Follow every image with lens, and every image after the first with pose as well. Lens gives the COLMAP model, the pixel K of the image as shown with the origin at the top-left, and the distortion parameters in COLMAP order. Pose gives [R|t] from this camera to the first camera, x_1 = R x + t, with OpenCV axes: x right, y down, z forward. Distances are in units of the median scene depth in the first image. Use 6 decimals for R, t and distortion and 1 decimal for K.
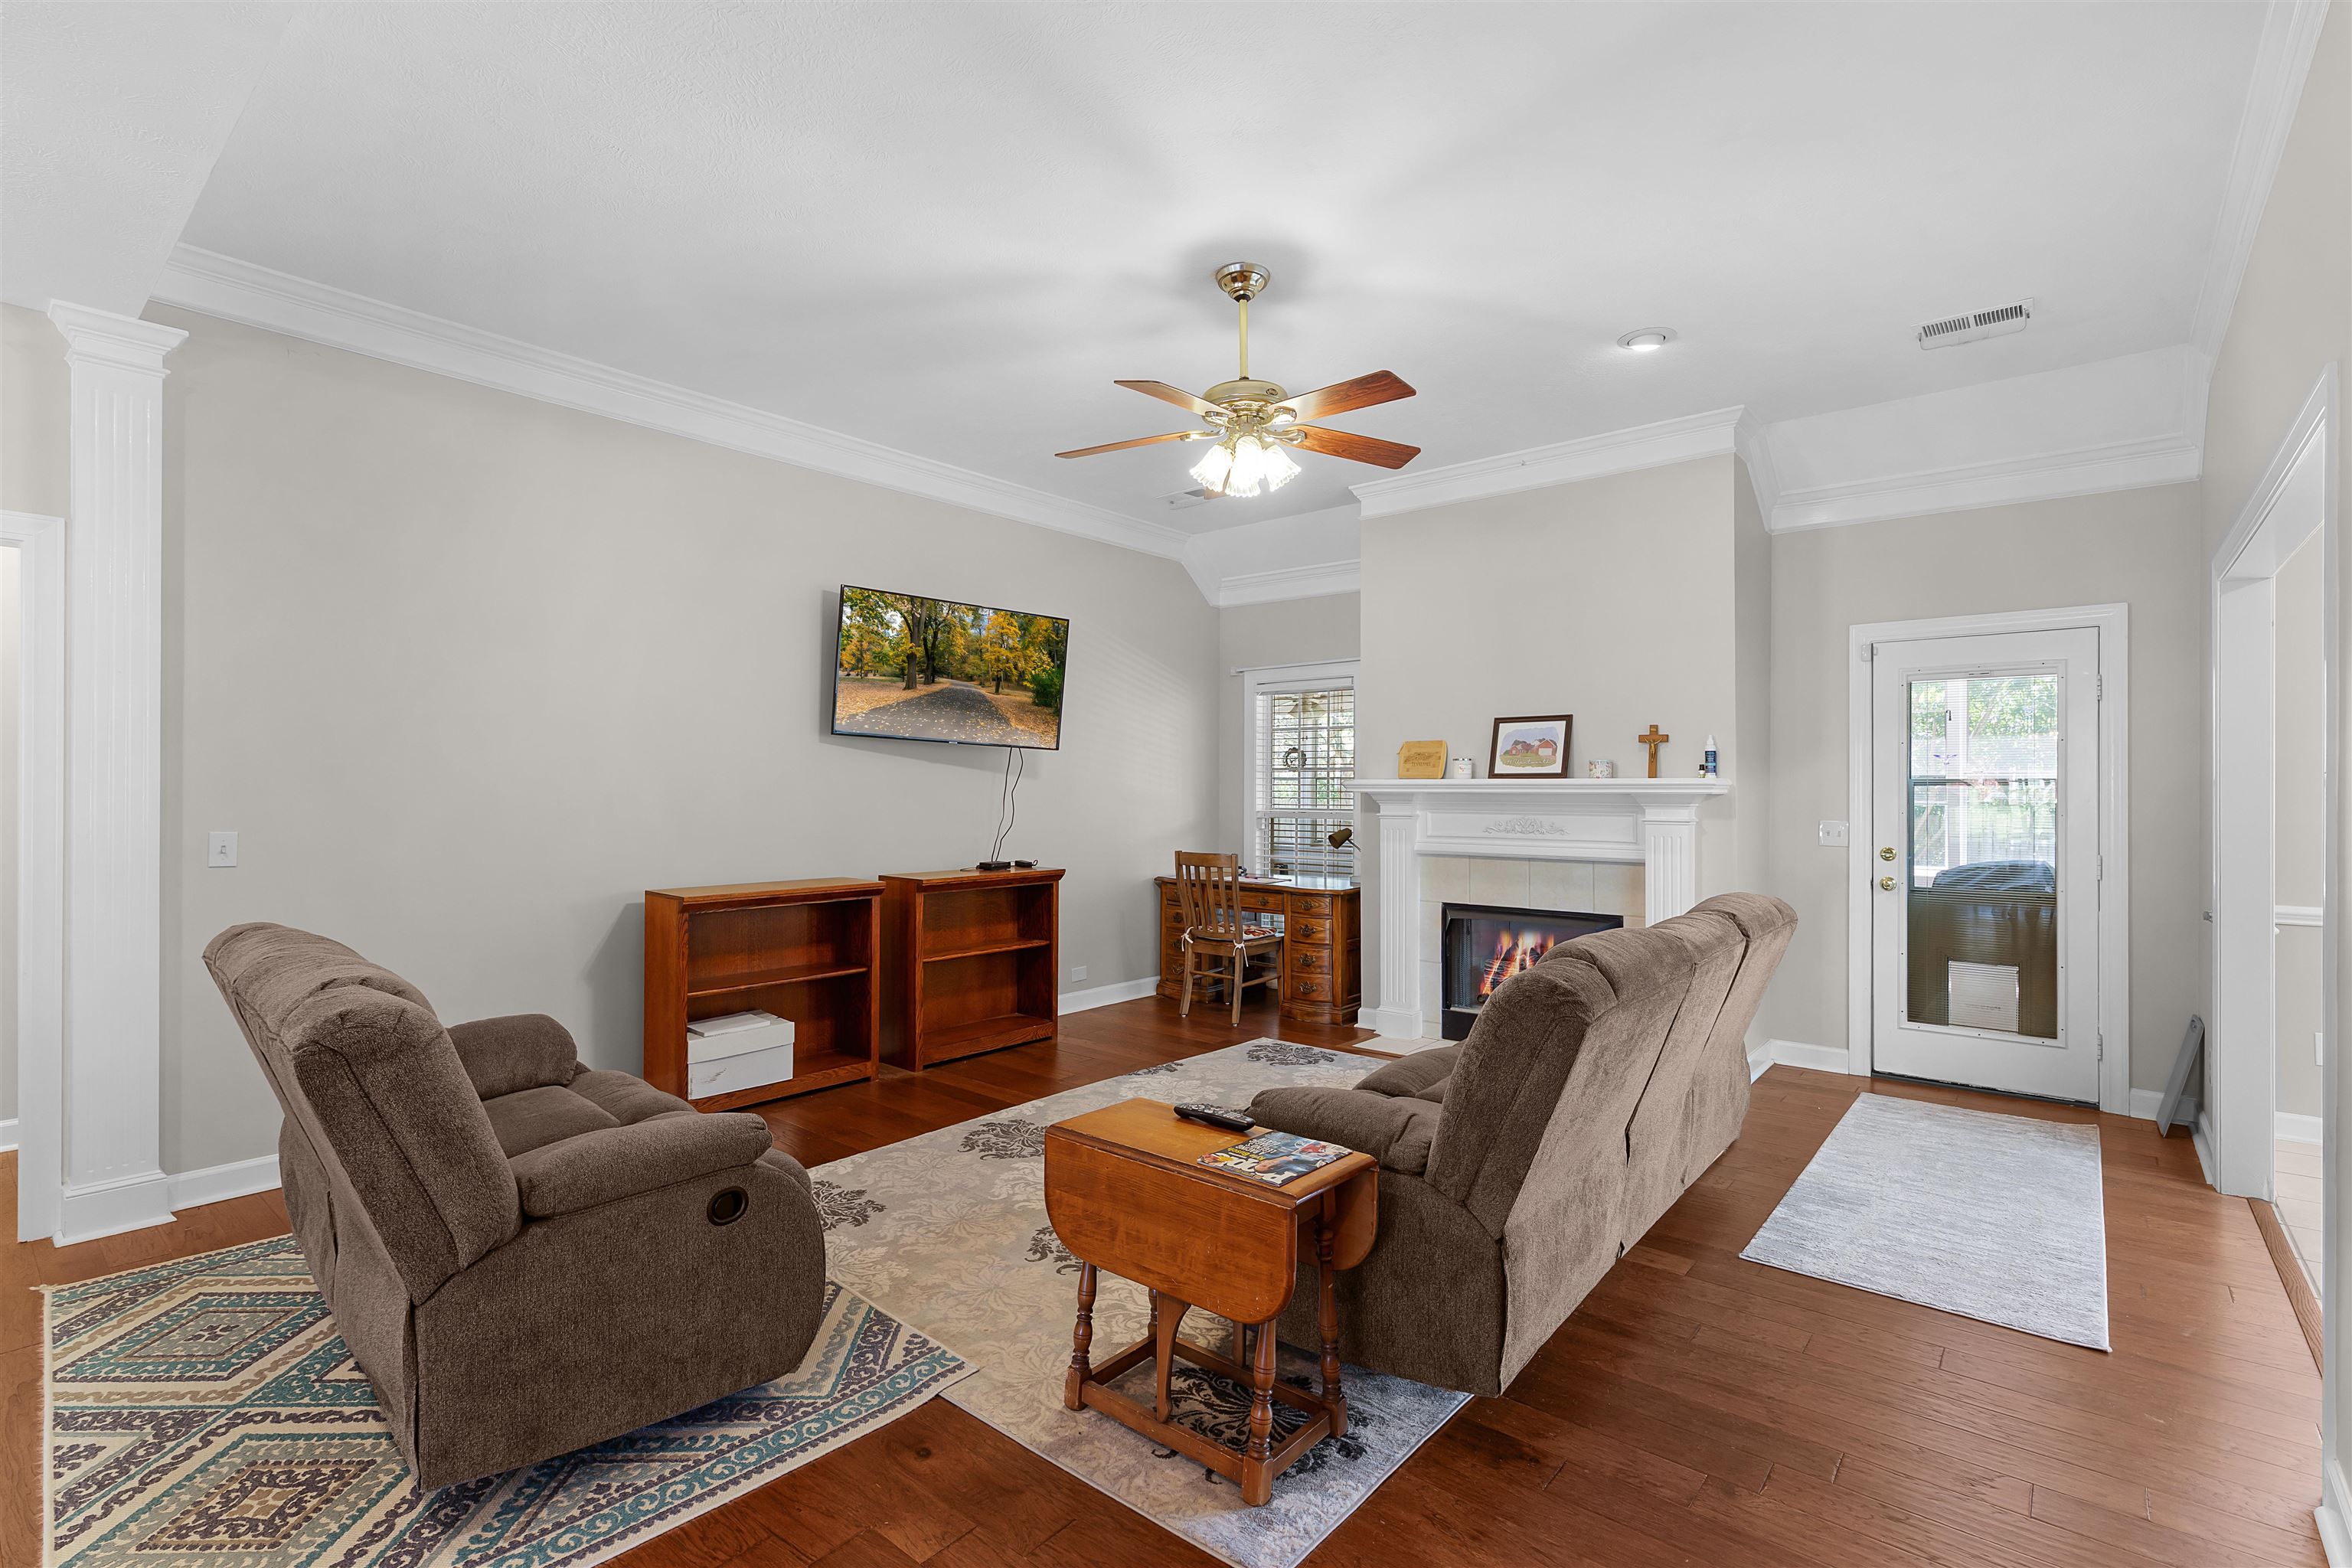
lens RADIAL K [[1085.1, 0, 1227.0], [0, 1085.1, 809.3], [0, 0, 1]] dist [0.022070, -0.000329]
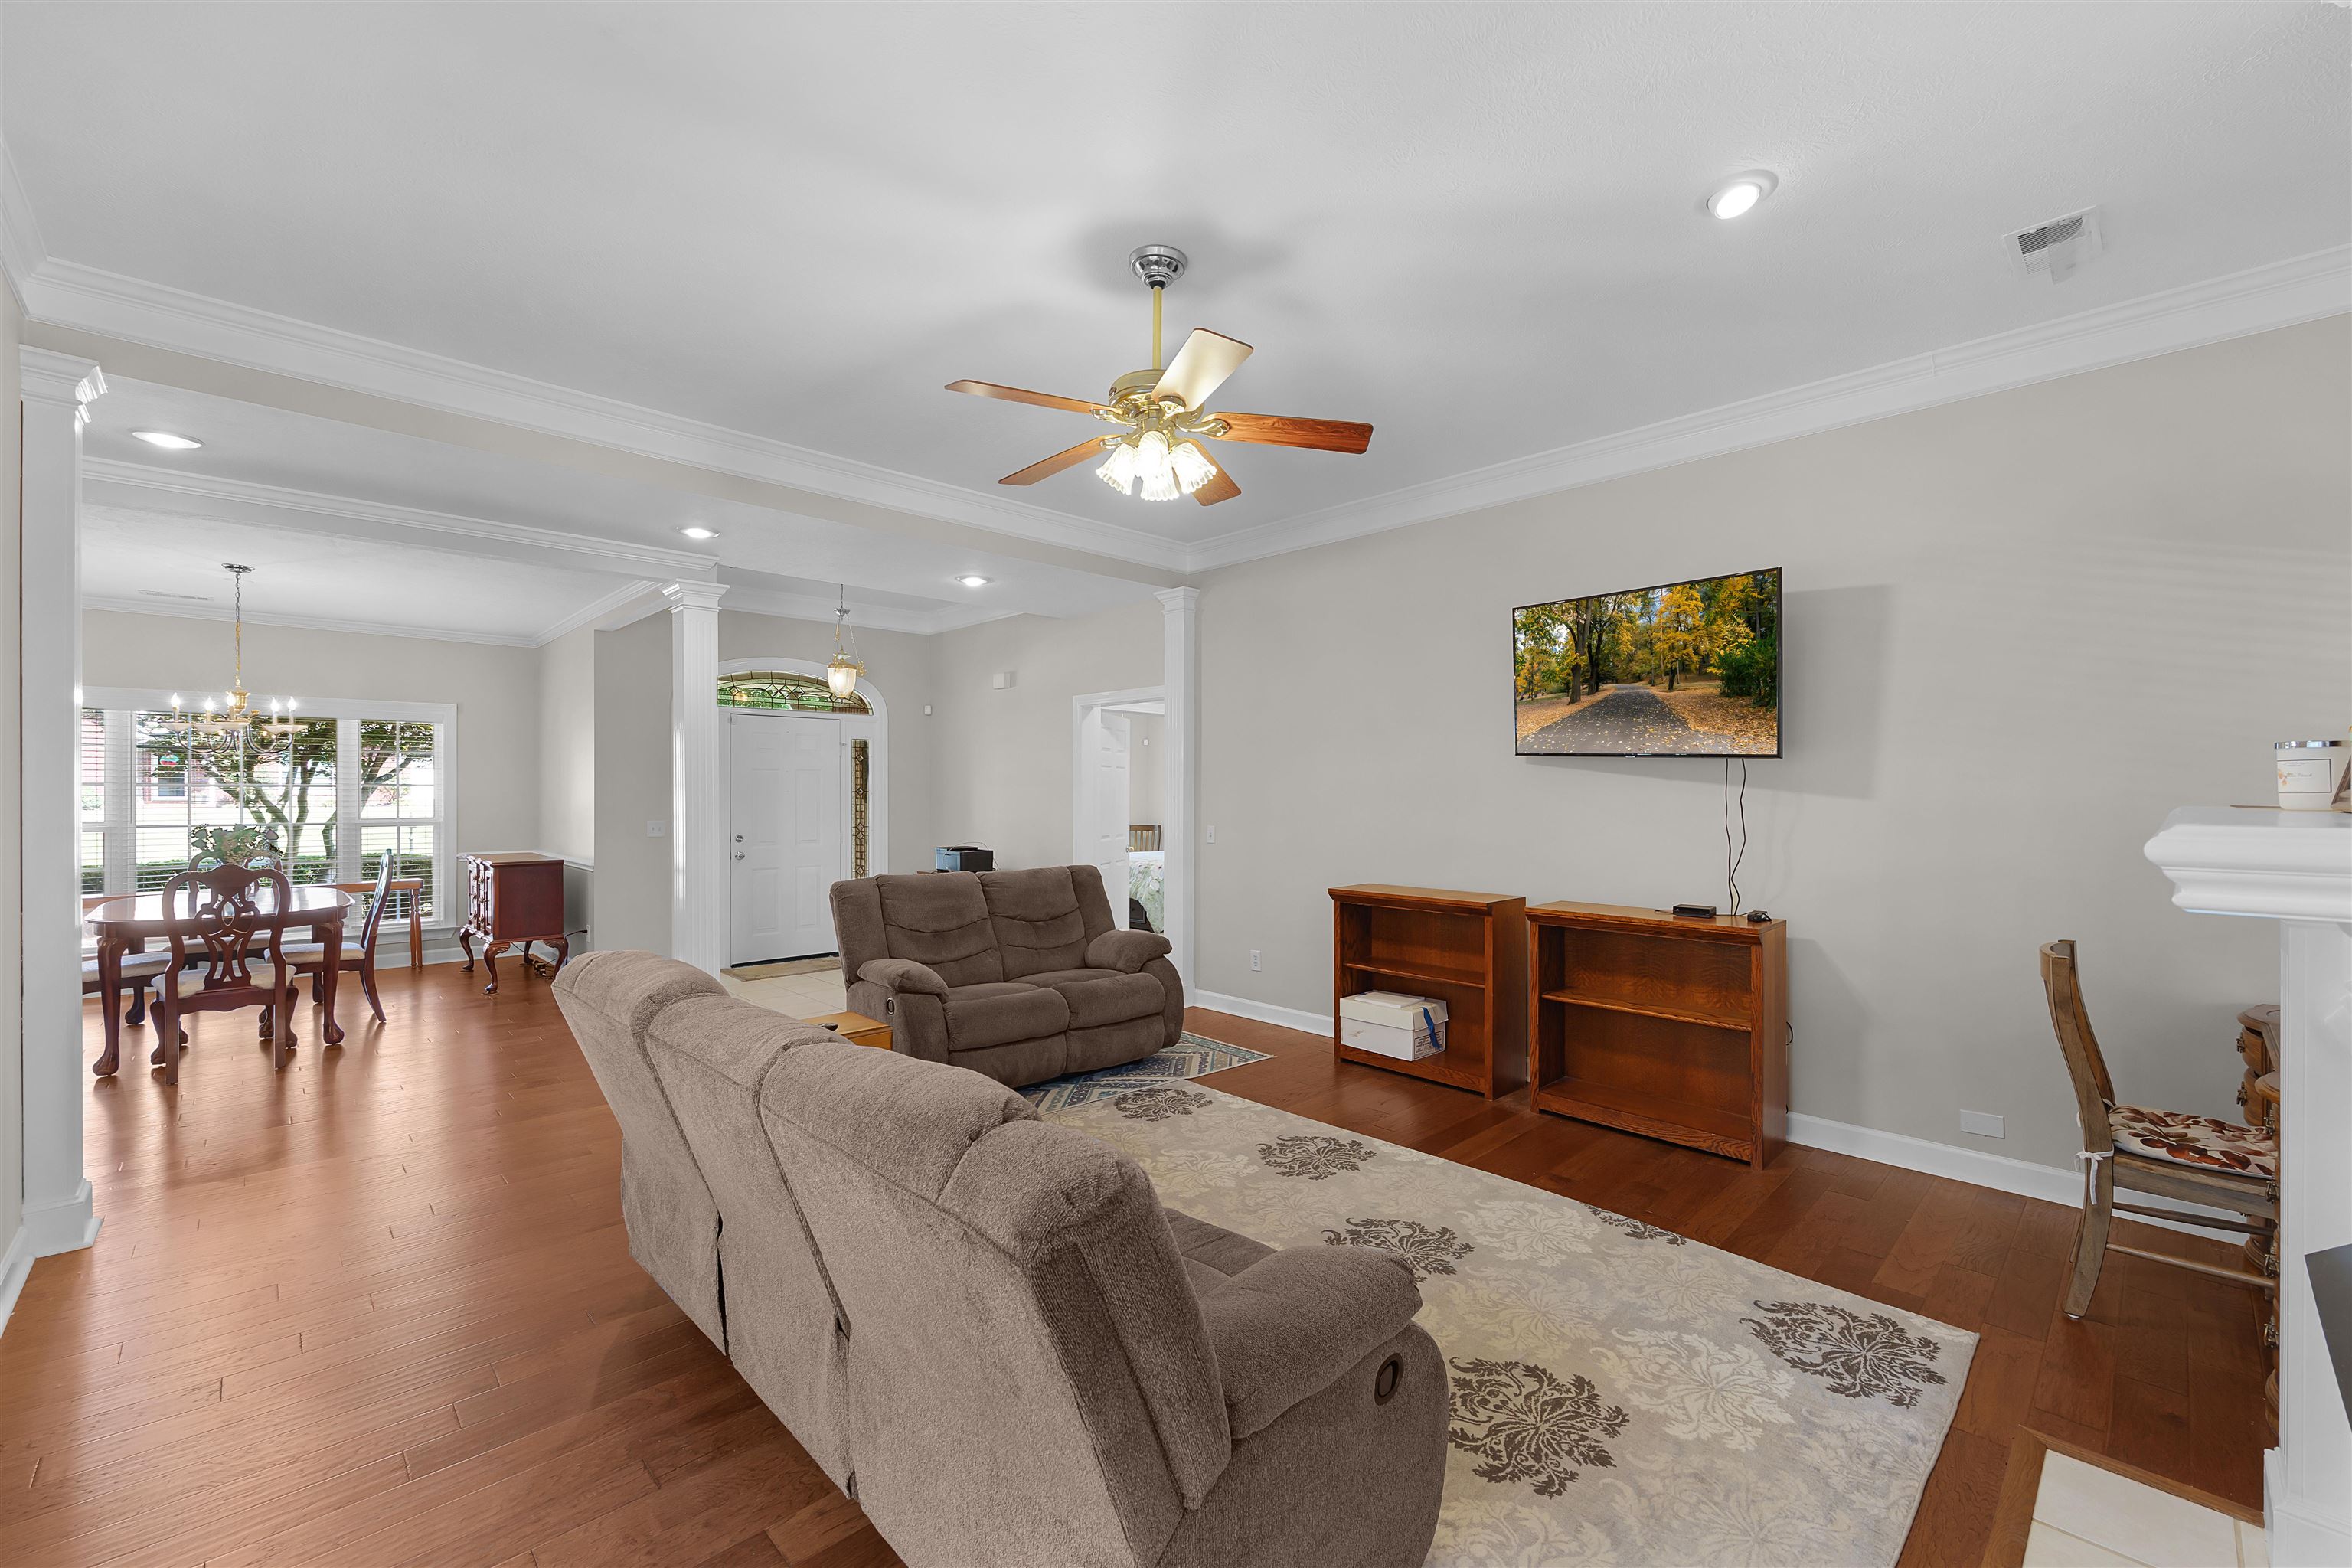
lens RADIAL K [[939.9, 0, 1153.3], [0, 939.9, 799.4], [0, 0, 1]] dist [0.010057, 0.000104]
pose [[-0.148544, -0.006736, -0.988883, 0.543333], [-0.021042, 0.999772, -0.003649, -0.017490], [0.988682, 0.020266, -0.148652, 0.756605]]
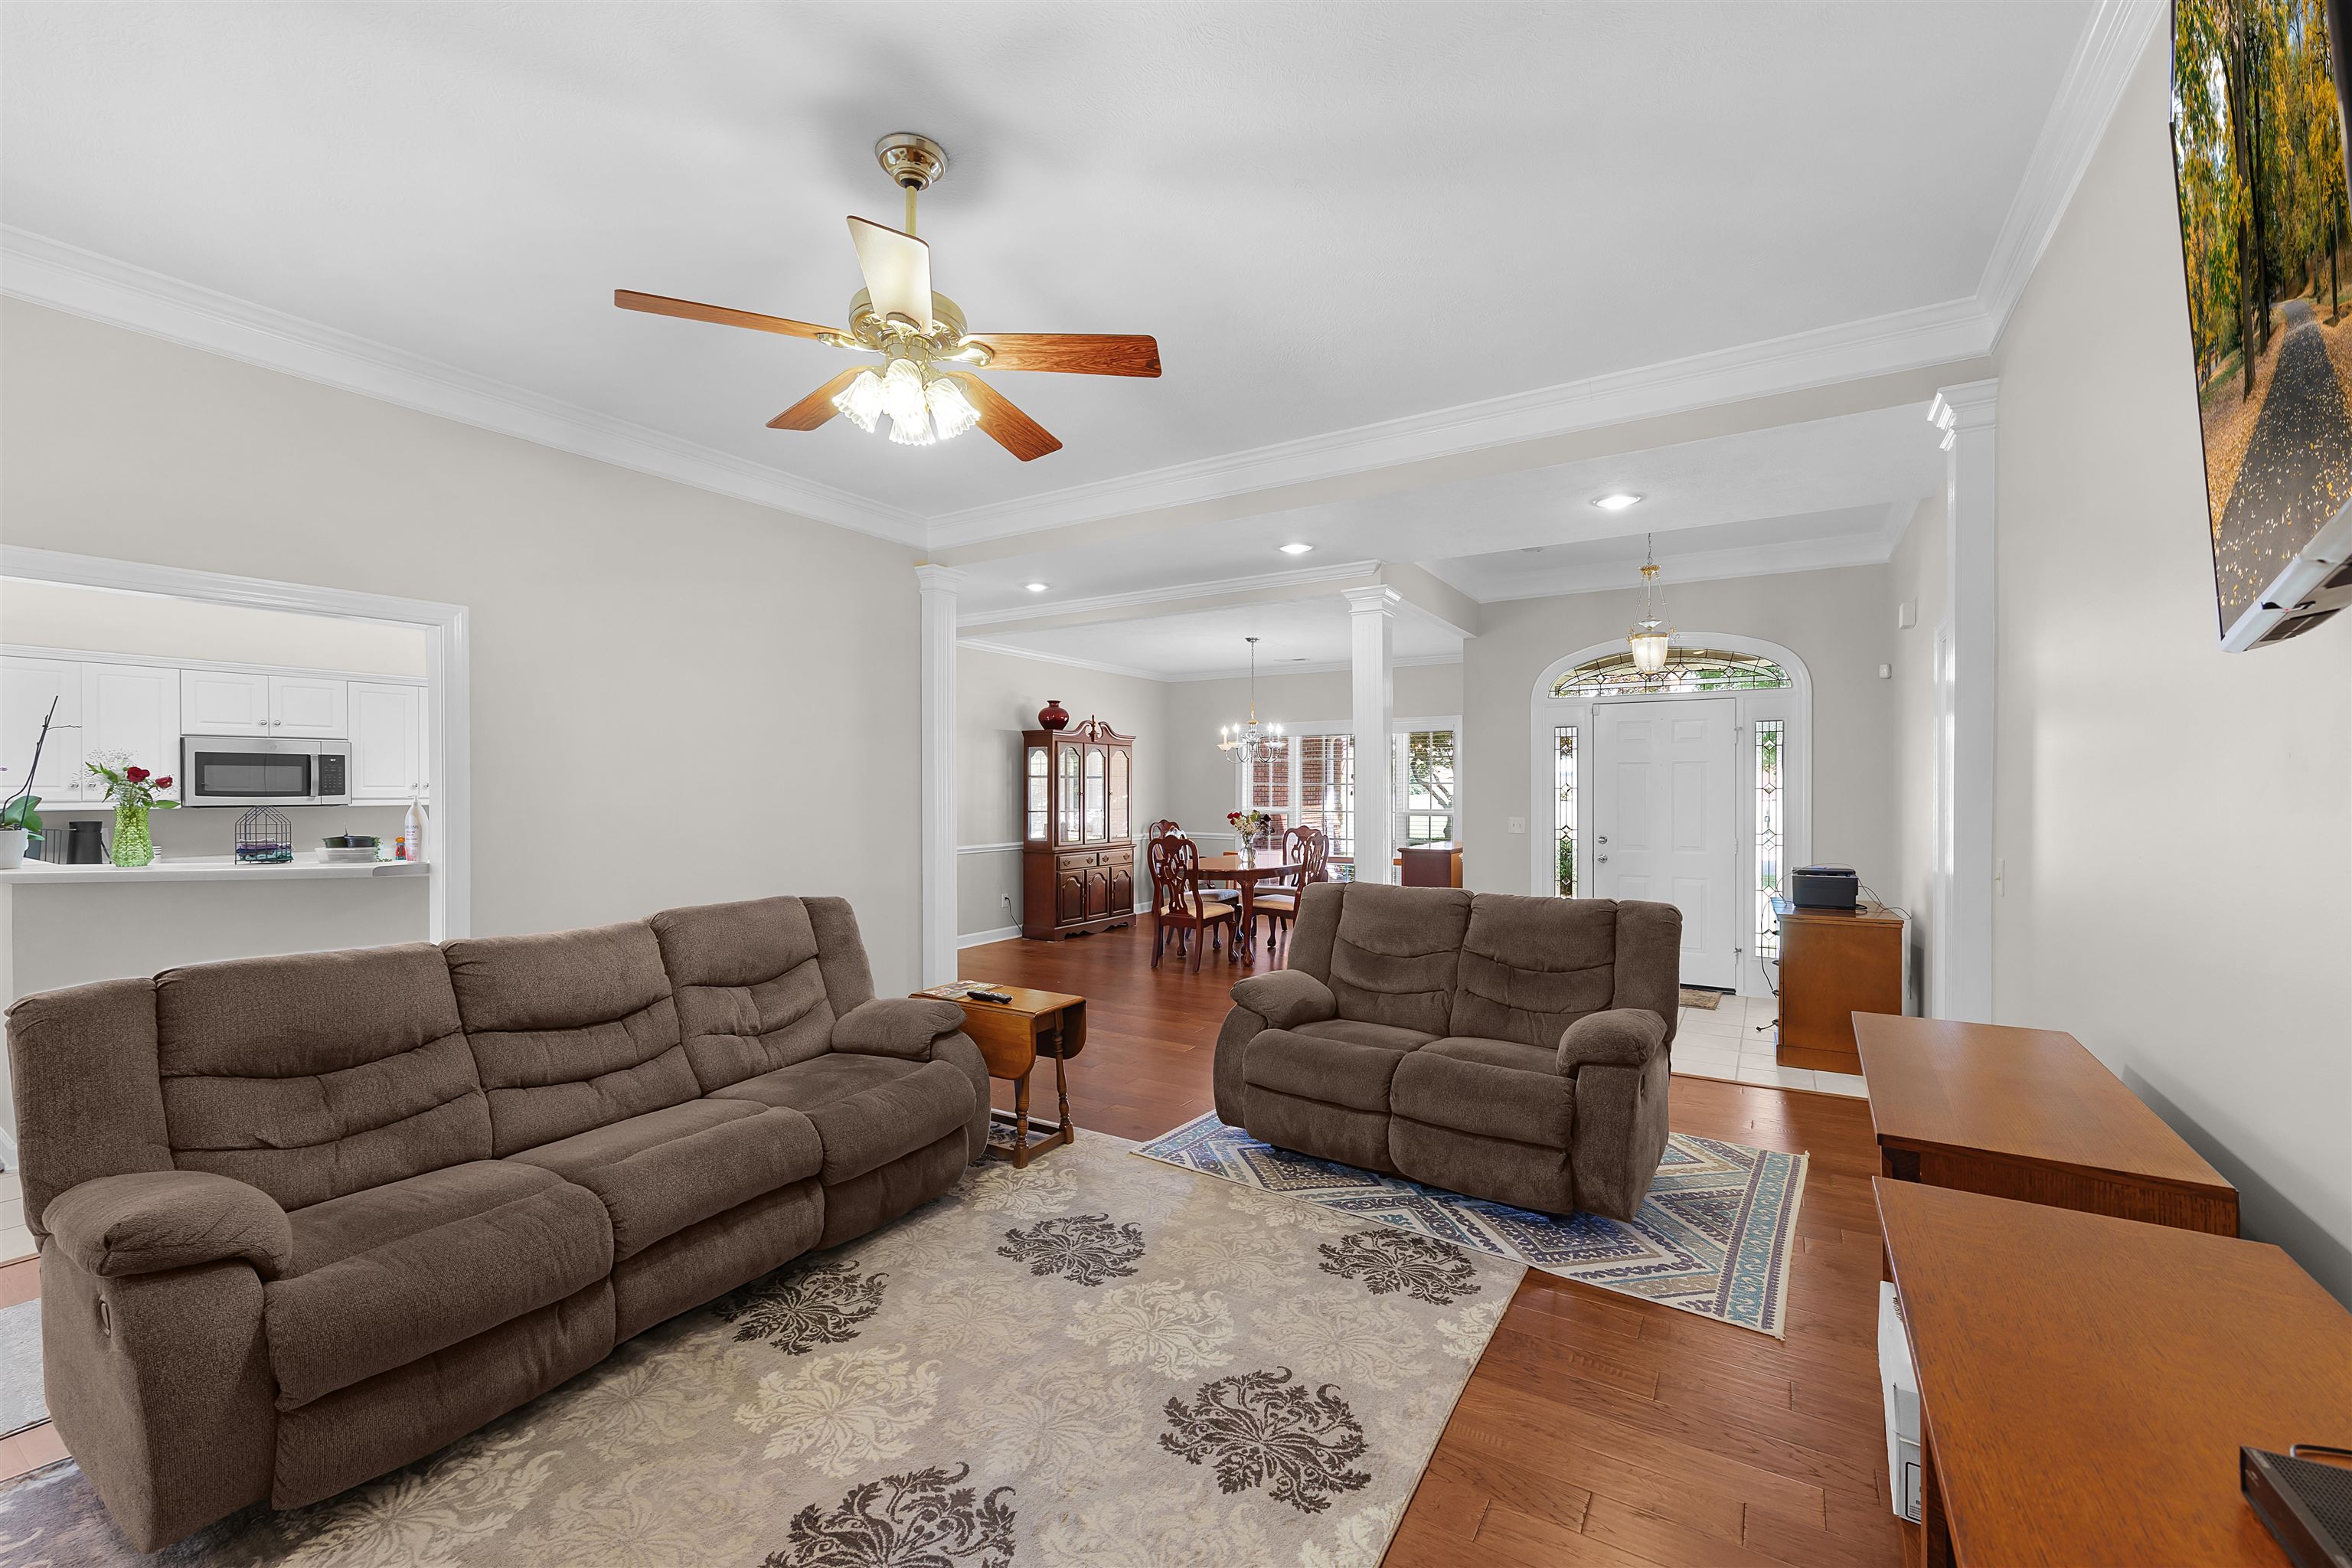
lens RADIAL K [[939.9, 0, 1219.5], [0, 939.9, 802.1], [0, 0, 1]] dist [0.010057, 0.000104]
pose [[-0.990008, -0.007533, -0.140812, -0.072192], [-0.012312, 0.999376, 0.033098, -0.037100], [0.140475, 0.034500, -0.989483, 1.148597]]
